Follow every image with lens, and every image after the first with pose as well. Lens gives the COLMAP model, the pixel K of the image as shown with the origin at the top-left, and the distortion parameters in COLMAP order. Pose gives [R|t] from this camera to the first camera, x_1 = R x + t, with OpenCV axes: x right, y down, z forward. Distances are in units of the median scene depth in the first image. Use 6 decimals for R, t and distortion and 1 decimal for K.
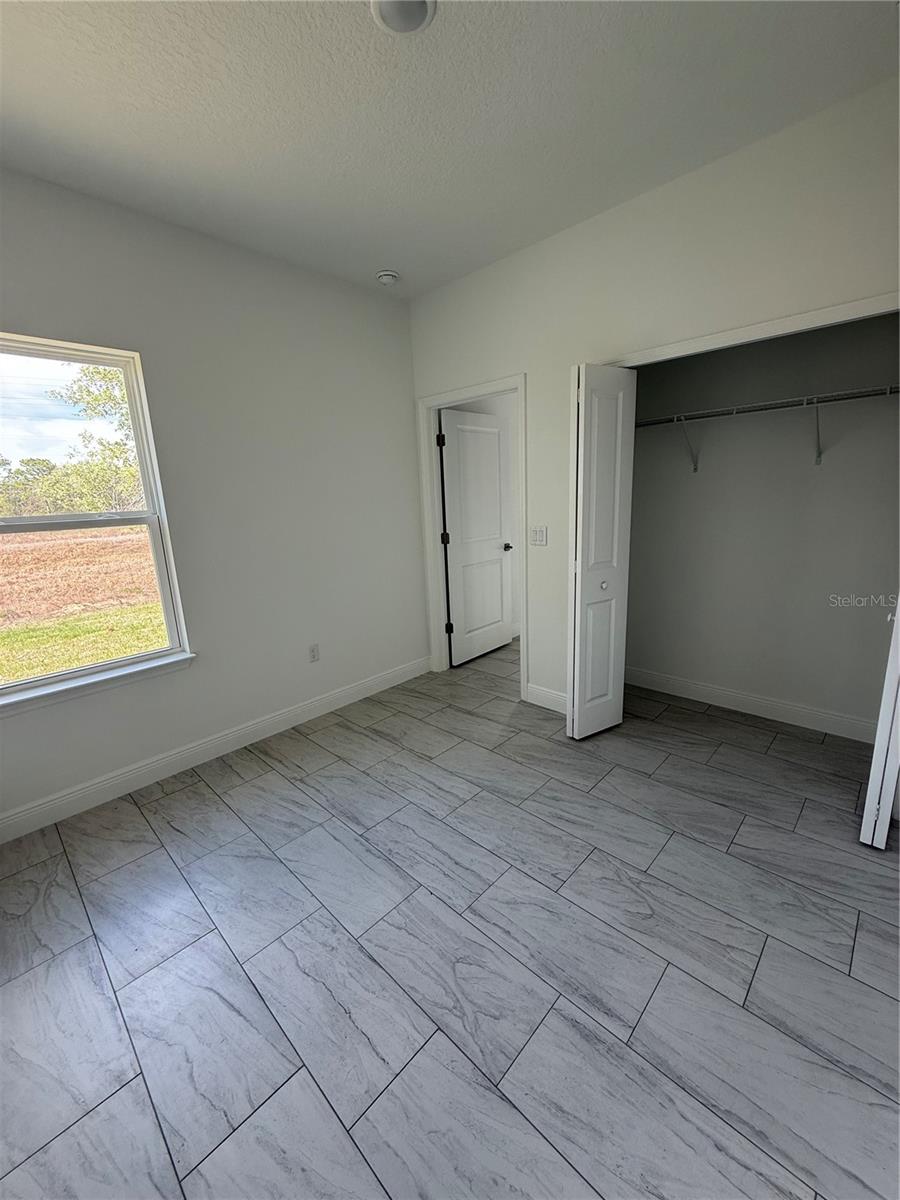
lens RADIAL K [[477.3, 0, 451.9], [0, 477.3, 597.2], [0, 0, 1]] dist [-0.001433, -0.000012]
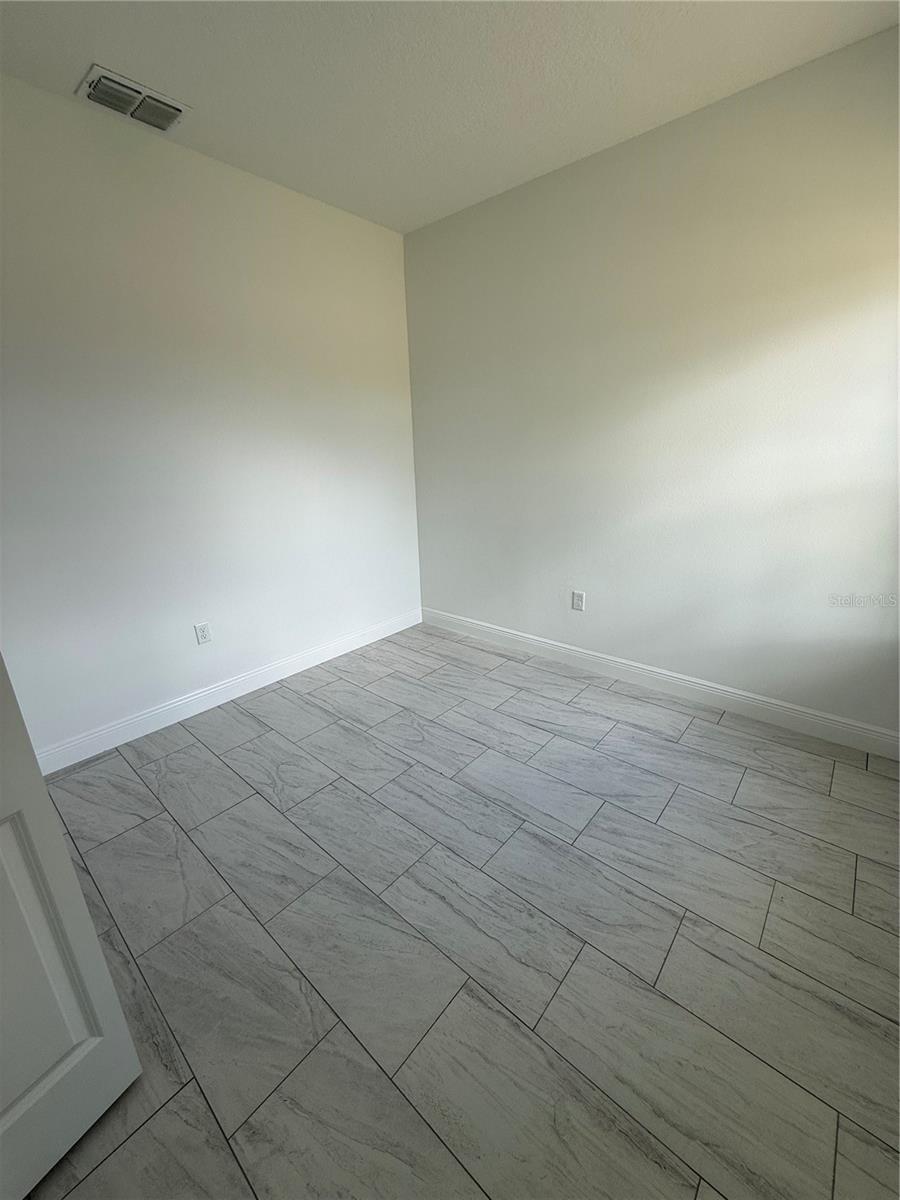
lens RADIAL K [[477.3, 0, 451.9], [0, 477.3, 597.2], [0, 0, 1]] dist [-0.001433, -0.000012]
pose [[-0.995767, 0.087156, -0.029197, -0.063017], [0.060831, 0.863012, 0.501508, -0.335179], [0.068907, 0.497609, -0.864660, 1.565054]]
